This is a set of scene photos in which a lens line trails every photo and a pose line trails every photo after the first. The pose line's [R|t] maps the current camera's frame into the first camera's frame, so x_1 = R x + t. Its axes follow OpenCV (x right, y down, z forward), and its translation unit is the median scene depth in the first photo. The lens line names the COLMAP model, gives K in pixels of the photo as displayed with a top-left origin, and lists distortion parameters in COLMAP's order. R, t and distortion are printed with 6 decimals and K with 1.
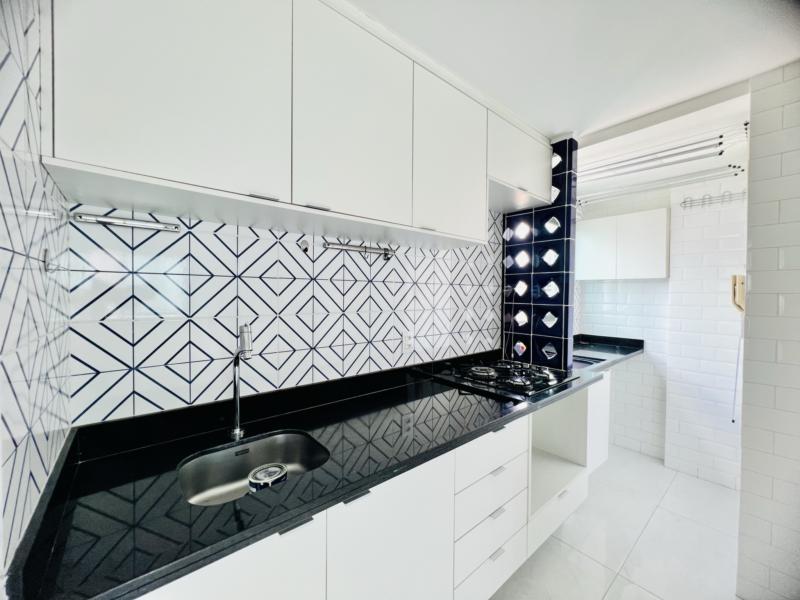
lens RADIAL K [[319.5, 0, 397.7], [0, 319.5, 299.0], [0, 0, 1]] dist [-0.002832, 0.000139]
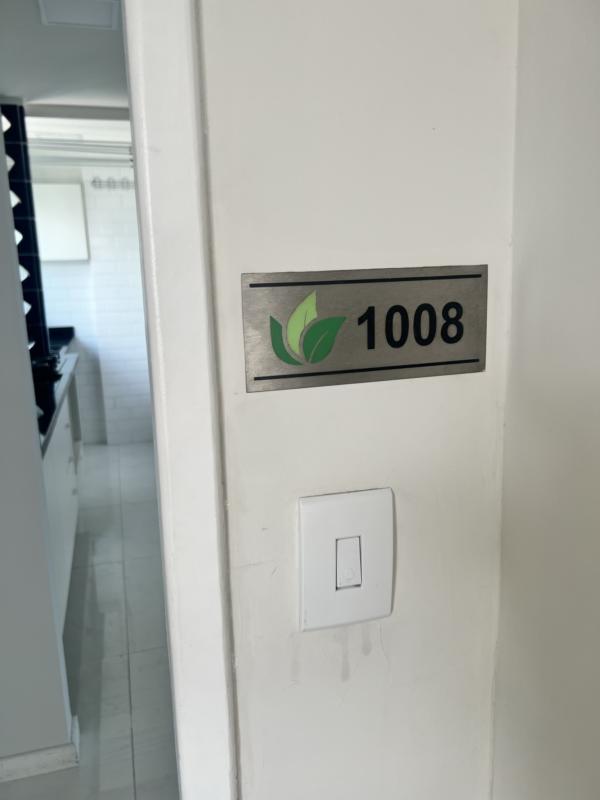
lens RADIAL K [[601.3, 0, 299.8], [0, 601.3, 398.0], [0, 0, 1]] dist [0.014827, -0.016511]
pose [[0.385257, -0.207661, 0.899141, -0.784659], [0.043584, 0.977359, 0.207052, -0.004470], [-0.921780, -0.040580, 0.385585, -0.395639]]
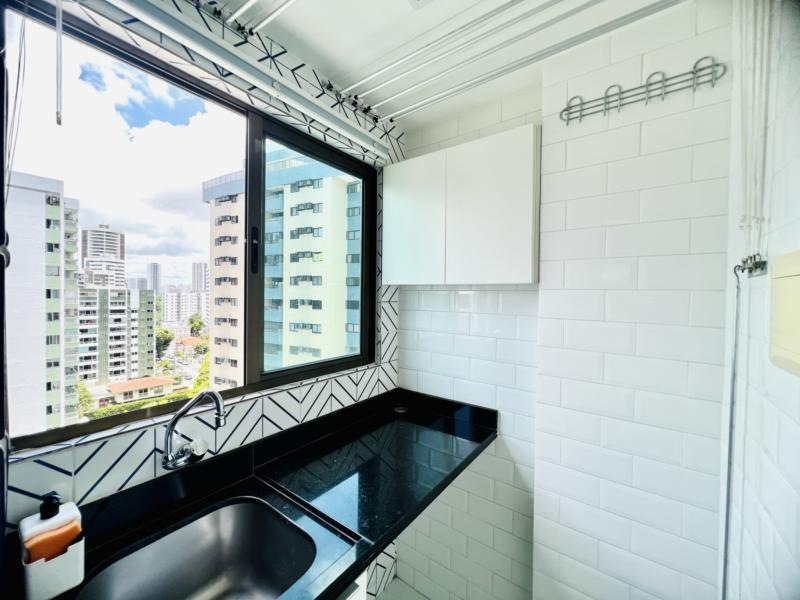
lens RADIAL K [[319.5, 0, 394.6], [0, 319.5, 300.4], [0, 0, 1]] dist [-0.002832, 0.000139]
pose [[0.973357, 0.001635, 0.229288, 0.651643], [-0.001709, 0.999999, 0.000122, -0.049444], [-0.229288, -0.000511, 0.973359, 0.721257]]
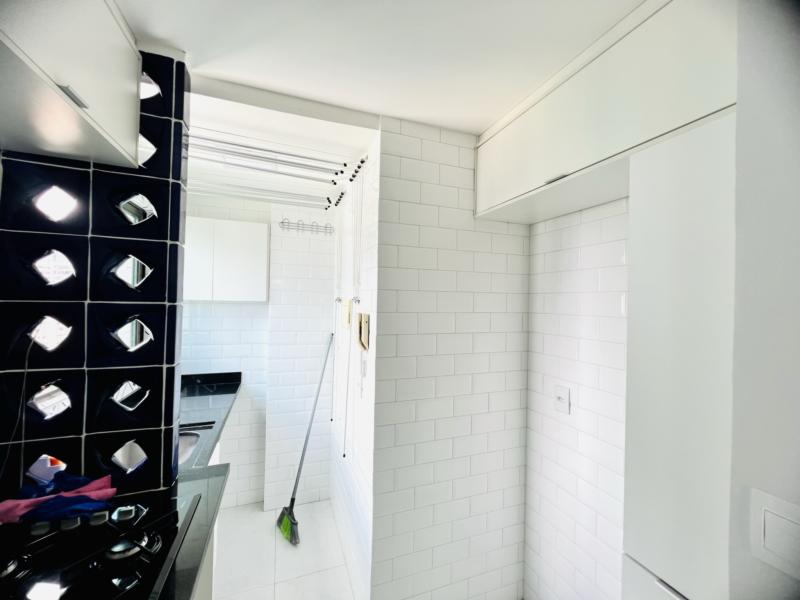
lens RADIAL K [[319.5, 0, 397.9], [0, 319.5, 299.1], [0, 0, 1]] dist [-0.002832, 0.000139]
pose [[0.333017, 0.005005, 0.942908, 0.131781], [-0.001037, 0.999987, -0.004942, -0.080371], [-0.942920, 0.000668, 0.333018, 0.408090]]
